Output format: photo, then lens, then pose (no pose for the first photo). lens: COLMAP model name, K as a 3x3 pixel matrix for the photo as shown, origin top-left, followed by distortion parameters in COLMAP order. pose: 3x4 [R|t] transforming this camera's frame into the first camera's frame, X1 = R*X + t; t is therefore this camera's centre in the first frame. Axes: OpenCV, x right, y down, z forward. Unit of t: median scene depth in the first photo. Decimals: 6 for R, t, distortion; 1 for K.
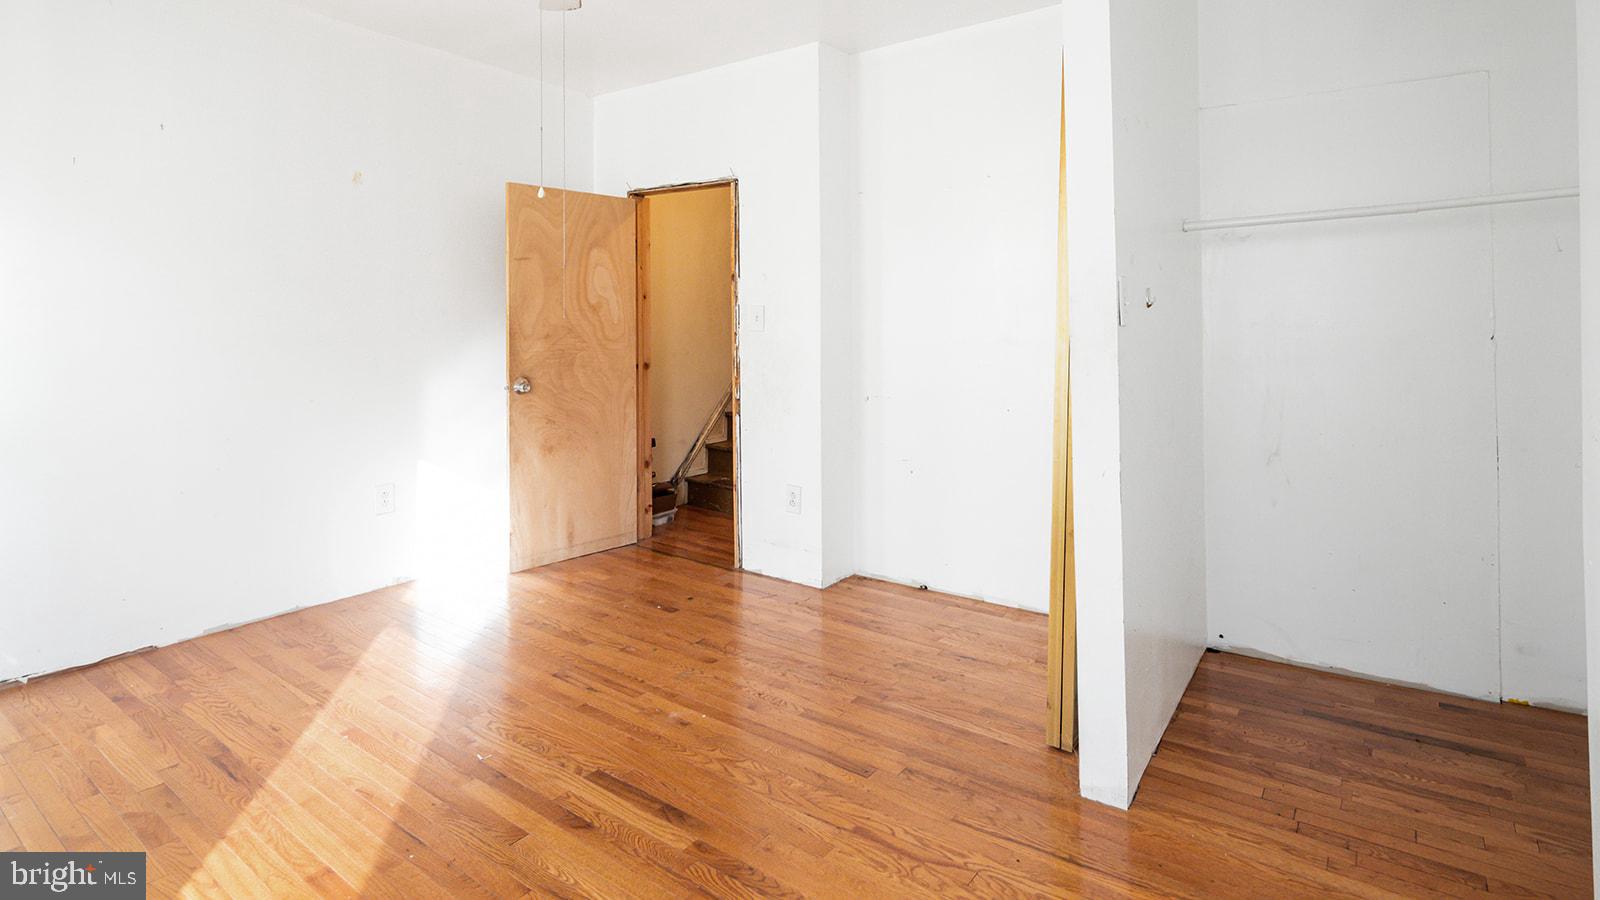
lens RADIAL K [[783.2, 0, 798.0], [0, 783.2, 422.1], [0, 0, 1]] dist [0.000903, 0.000011]
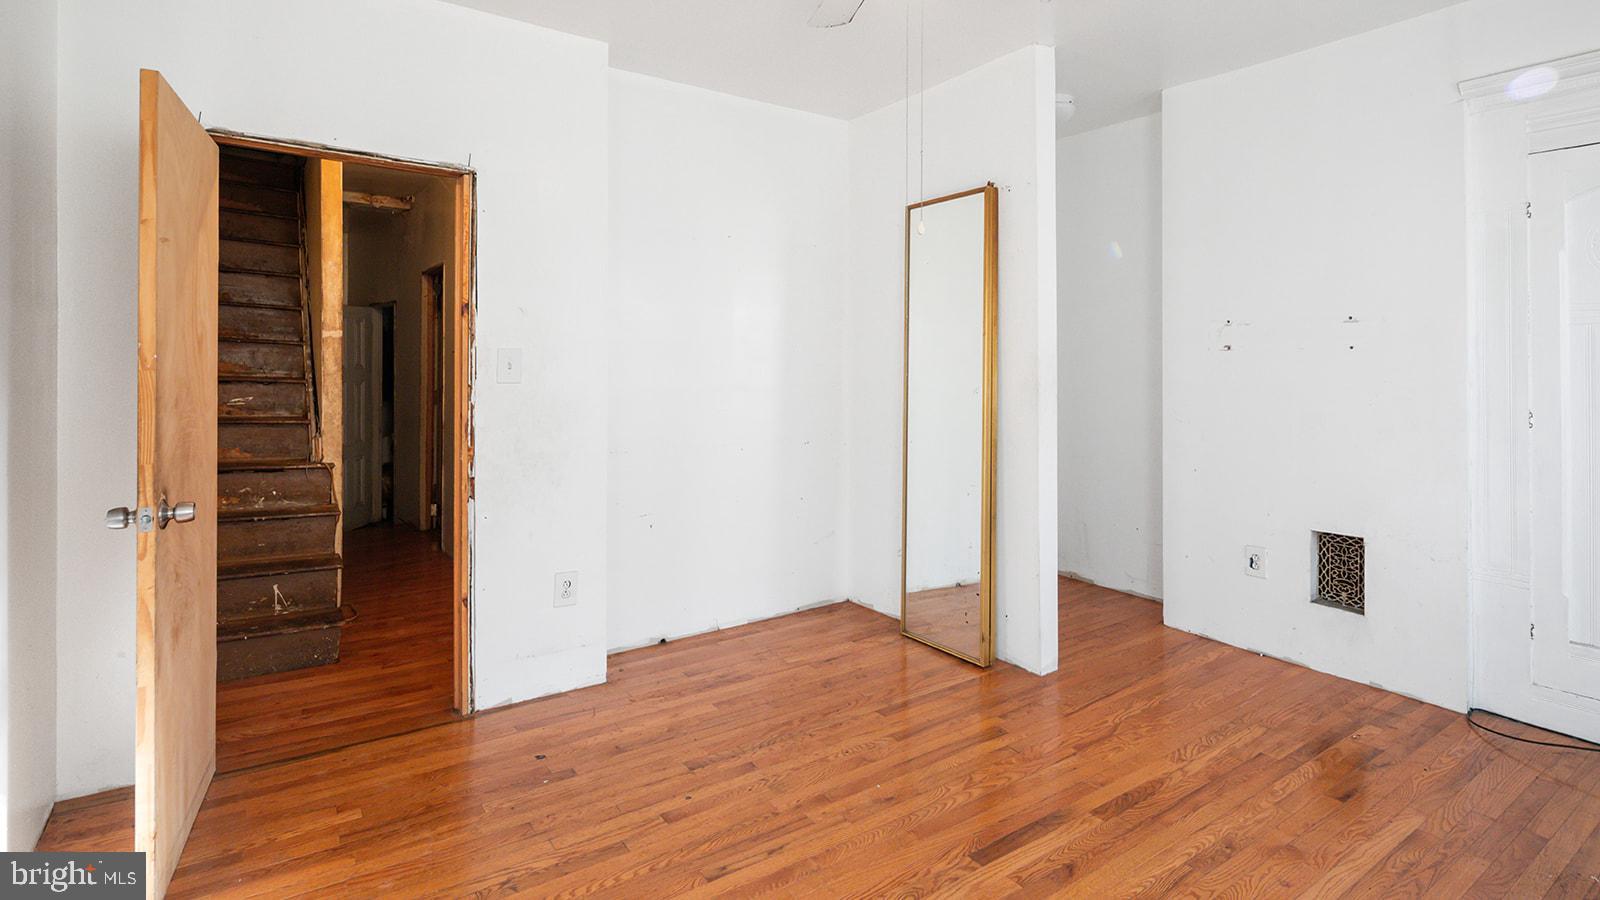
lens RADIAL K [[791.5, 0, 805.8], [0, 791.5, 449.0], [0, 0, 1]] dist [0.019784, -0.000096]
pose [[0.312604, -0.099212, 0.944688, -1.161710], [0.103553, 0.992163, 0.069931, -0.129832], [-0.944222, 0.075964, 0.320428, 0.829977]]
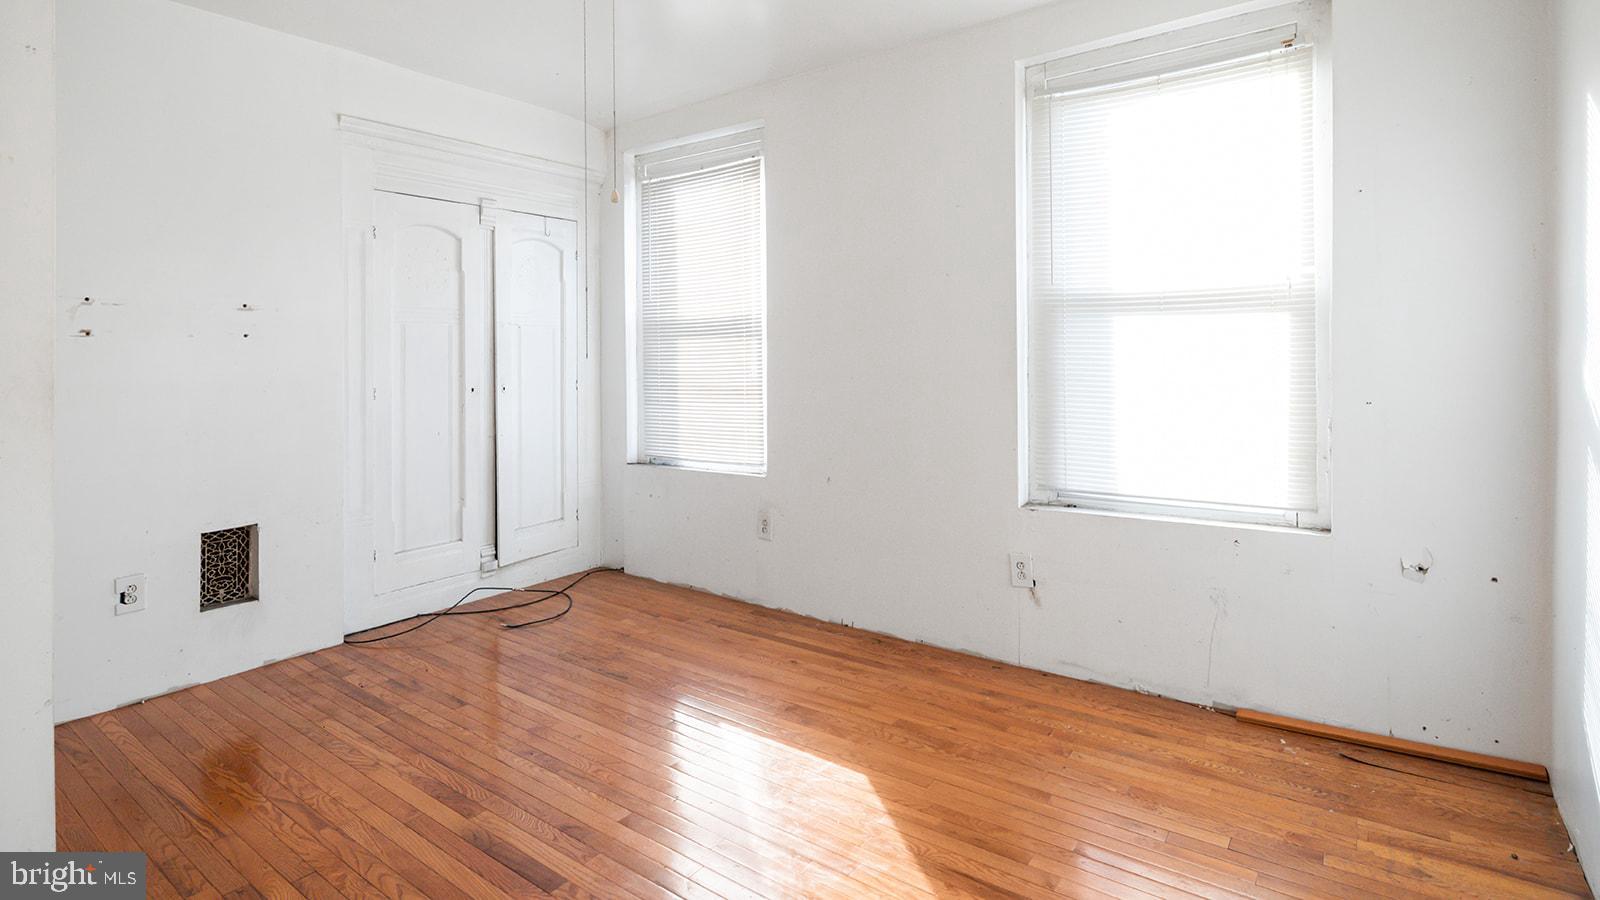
lens RADIAL K [[791.5, 0, 805.8], [0, 791.5, 449.0], [0, 0, 1]] dist [0.019784, -0.000096]
pose [[-0.999778, 0.020433, -0.005221, -0.533121], [0.018583, 0.970585, 0.240040, -0.227542], [0.009972, 0.239890, -0.970749, 1.712399]]
